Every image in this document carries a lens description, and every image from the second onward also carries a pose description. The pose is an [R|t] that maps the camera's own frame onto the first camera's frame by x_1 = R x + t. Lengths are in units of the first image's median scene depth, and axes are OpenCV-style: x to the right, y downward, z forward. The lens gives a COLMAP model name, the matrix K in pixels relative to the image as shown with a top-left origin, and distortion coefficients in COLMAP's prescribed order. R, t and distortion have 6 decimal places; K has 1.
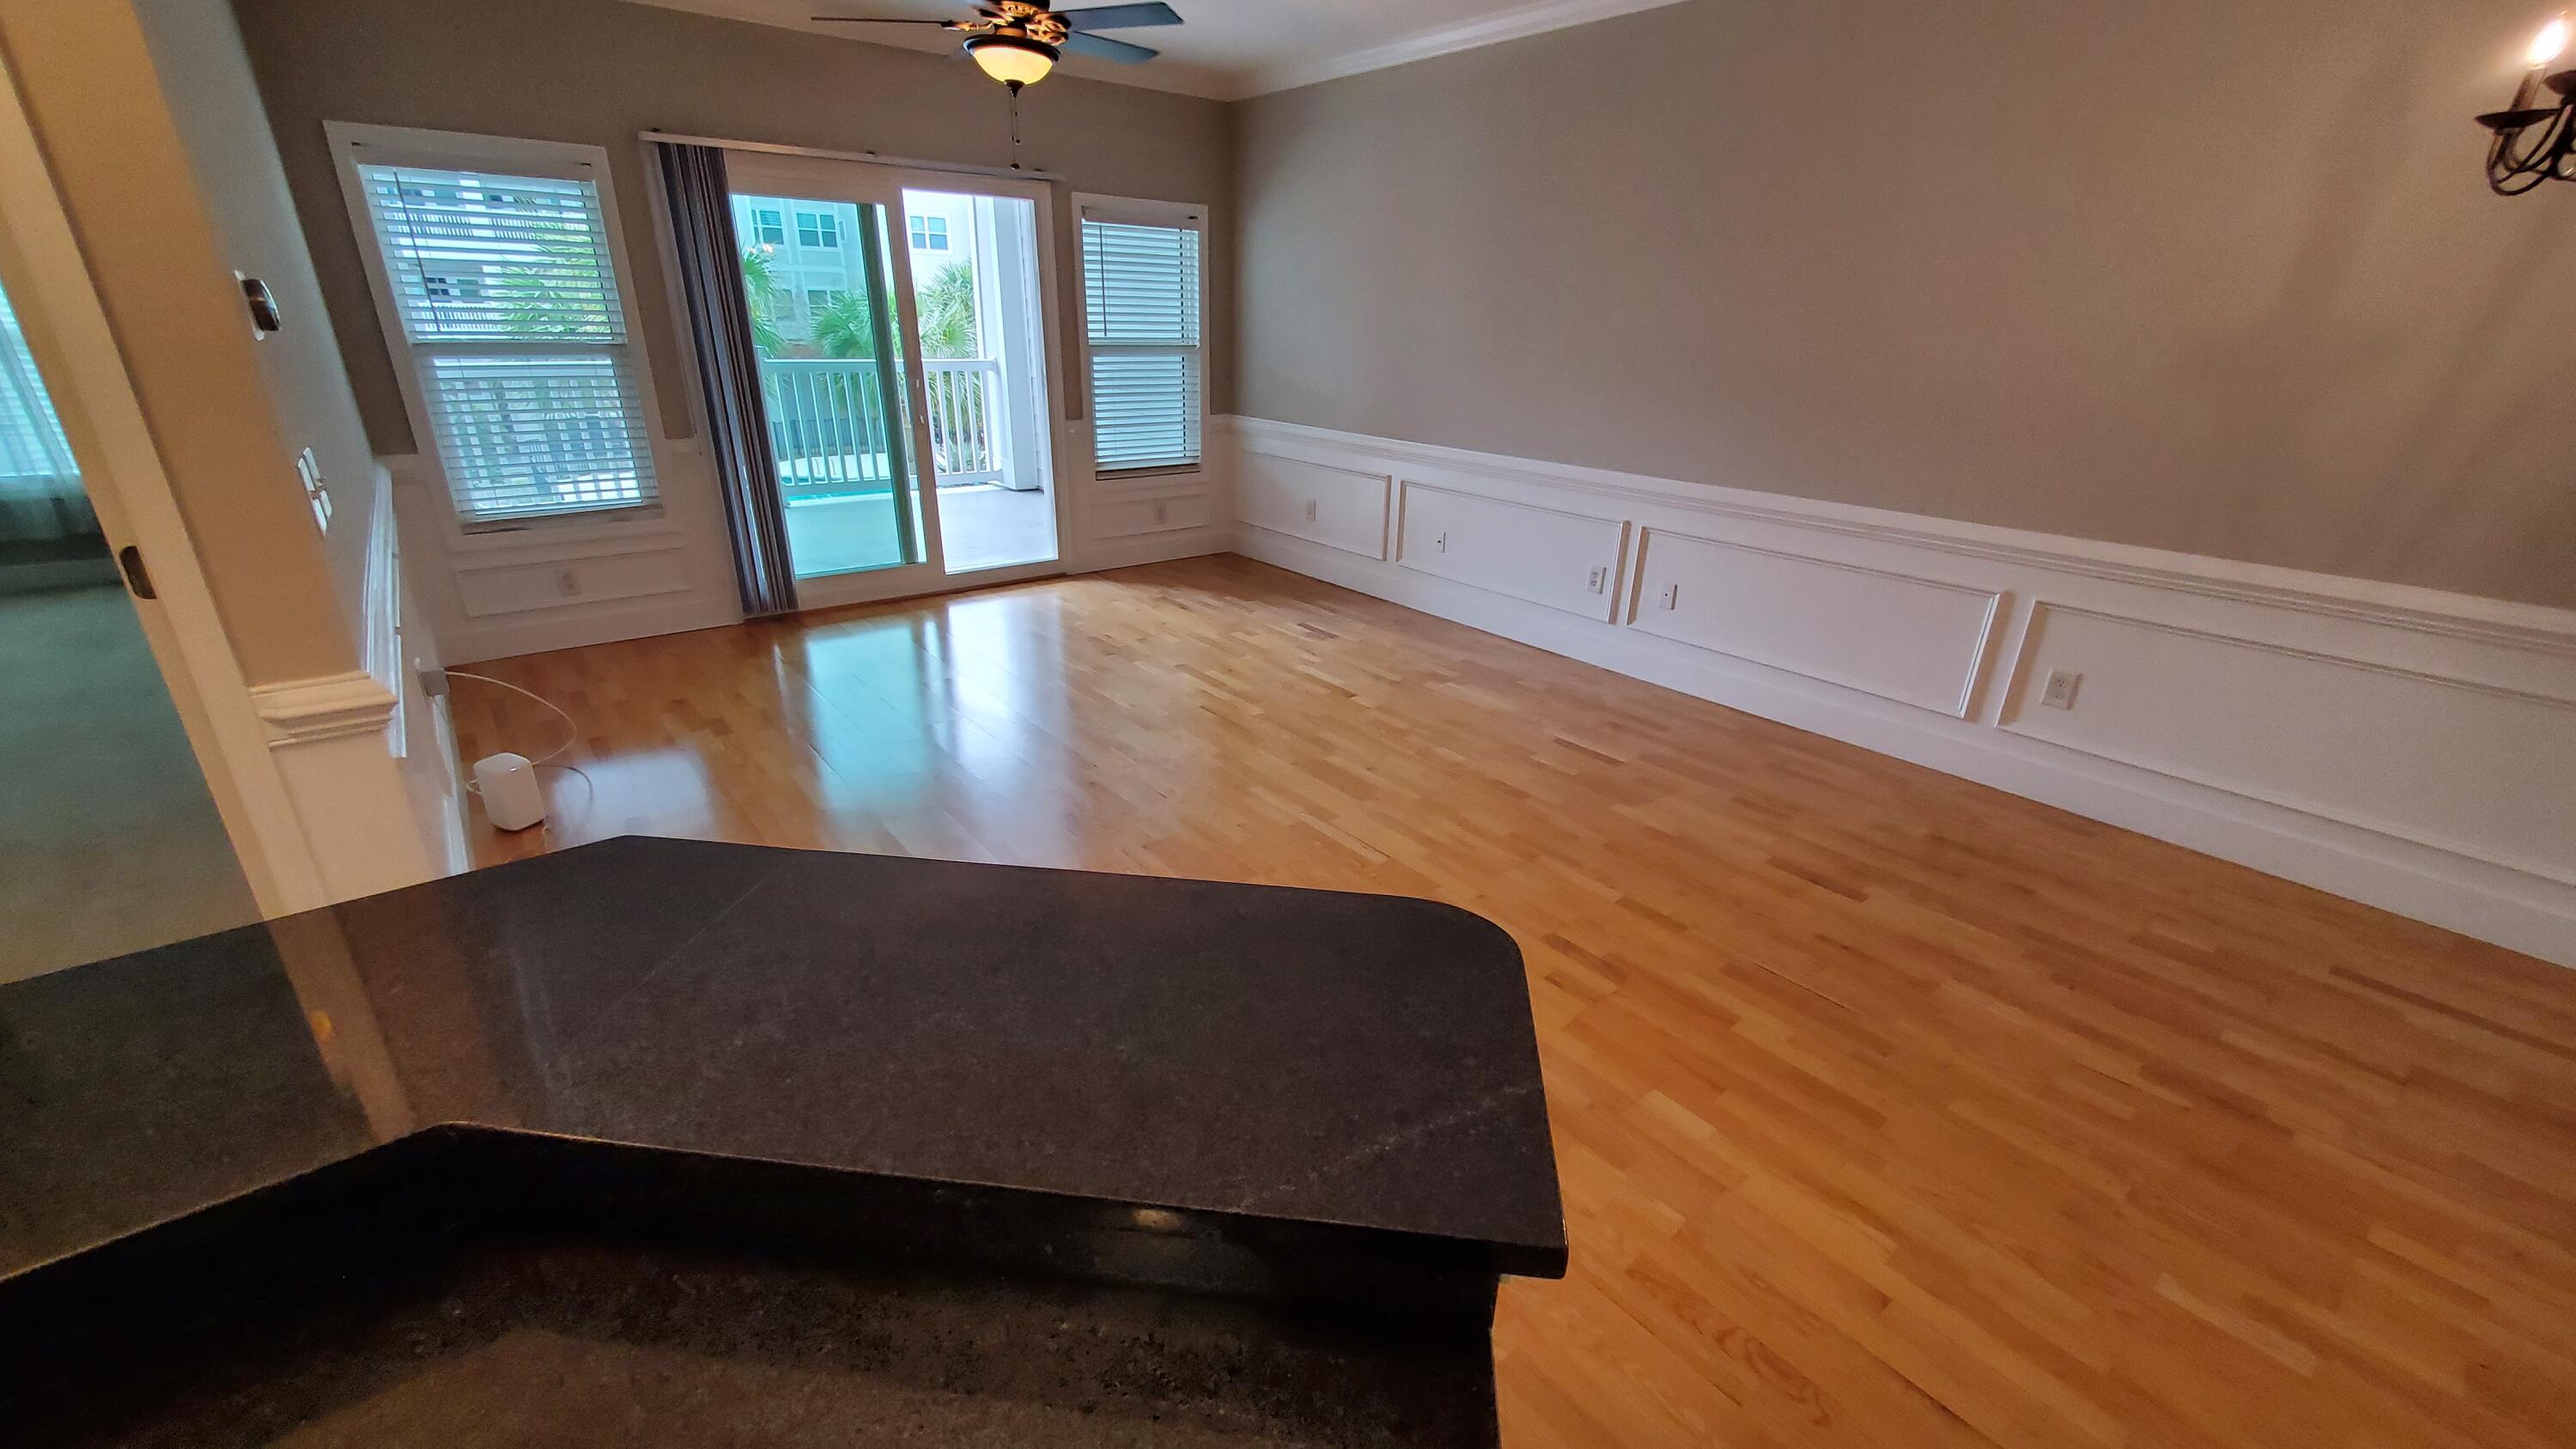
lens RADIAL K [[1038.8, 0, 1294.8], [0, 1038.8, 744.7], [0, 0, 1]] dist [-0.000089, -0.000268]
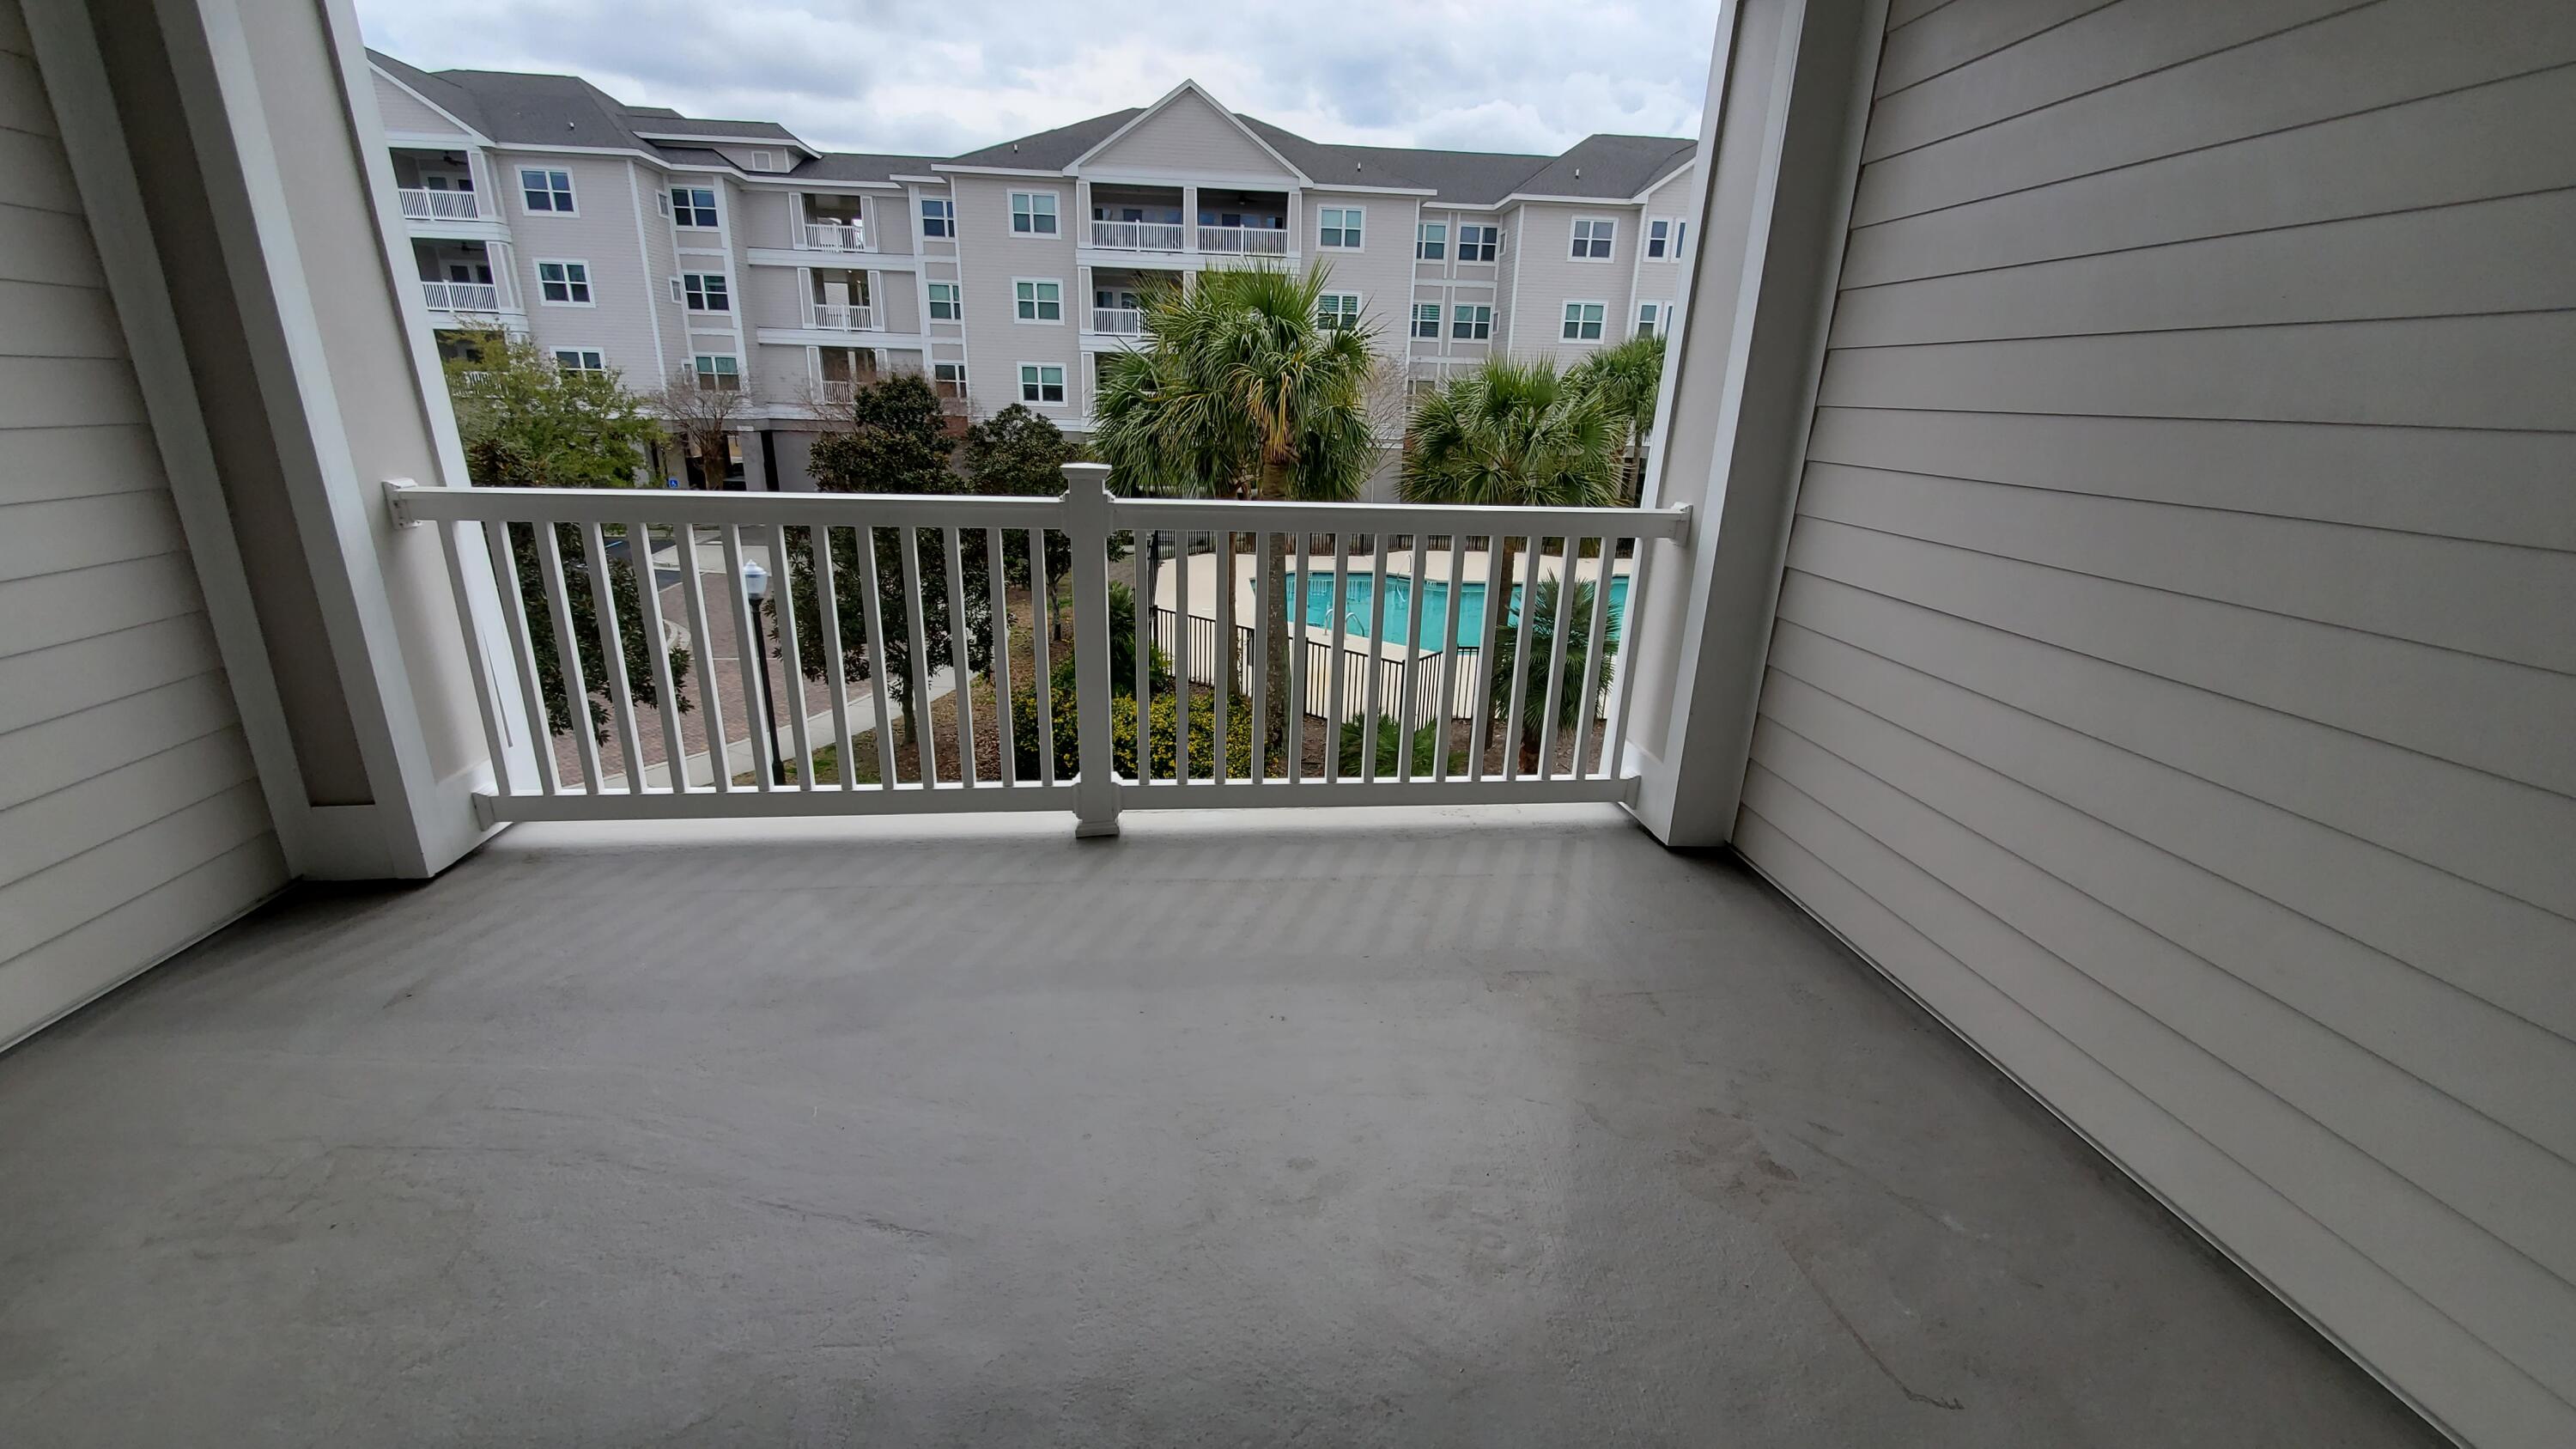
lens RADIAL K [[1038.8, 0, 1294.8], [0, 1038.8, 744.7], [0, 0, 1]] dist [-0.000089, -0.000268]
pose [[0.848010, 0.175978, -0.499911, -0.381395], [-0.215175, 0.976343, -0.021315, -0.462893], [0.484333, 0.125644, 0.865815, 1.144165]]
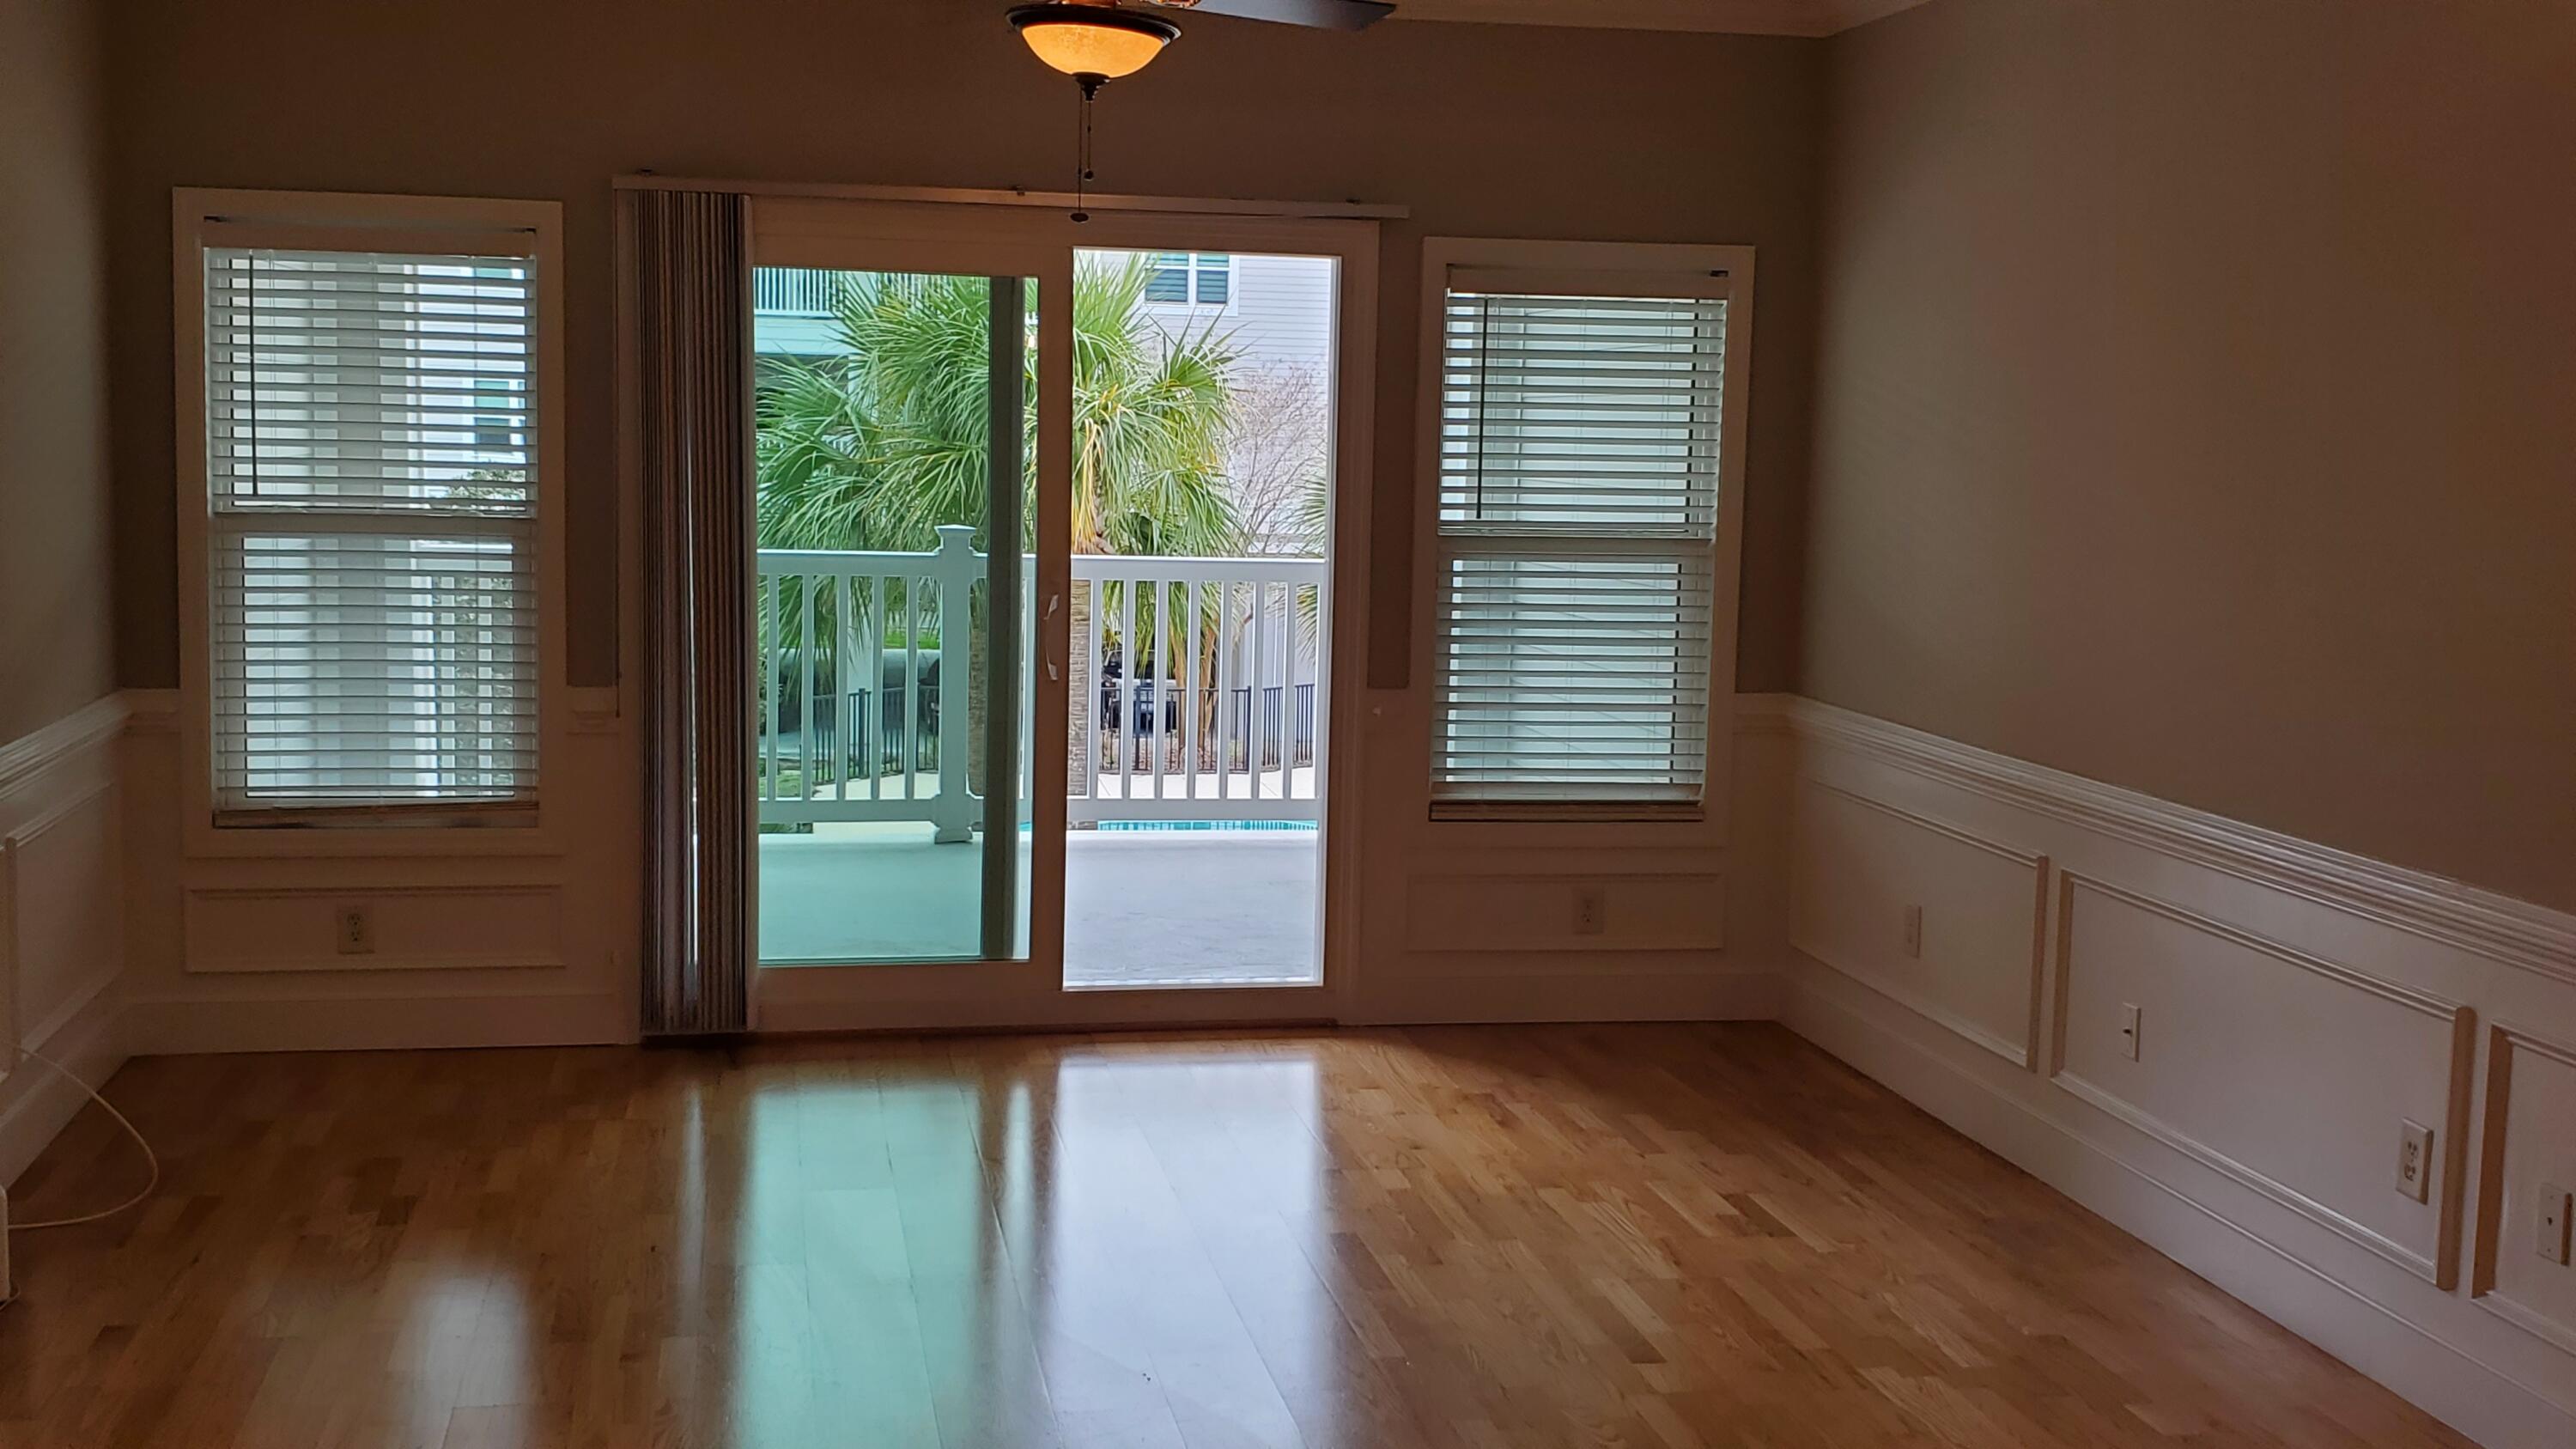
lens RADIAL K [[2778.6, 0, 1281.9], [0, 2778.6, 701.2], [0, 0, 1]] dist [0.014012, 0.013213]
pose [[0.882698, 0.047005, -0.467585, 0.390643], [-0.185328, 0.949164, -0.254442, 0.010473], [0.431855, 0.311252, 0.846536, -0.053241]]
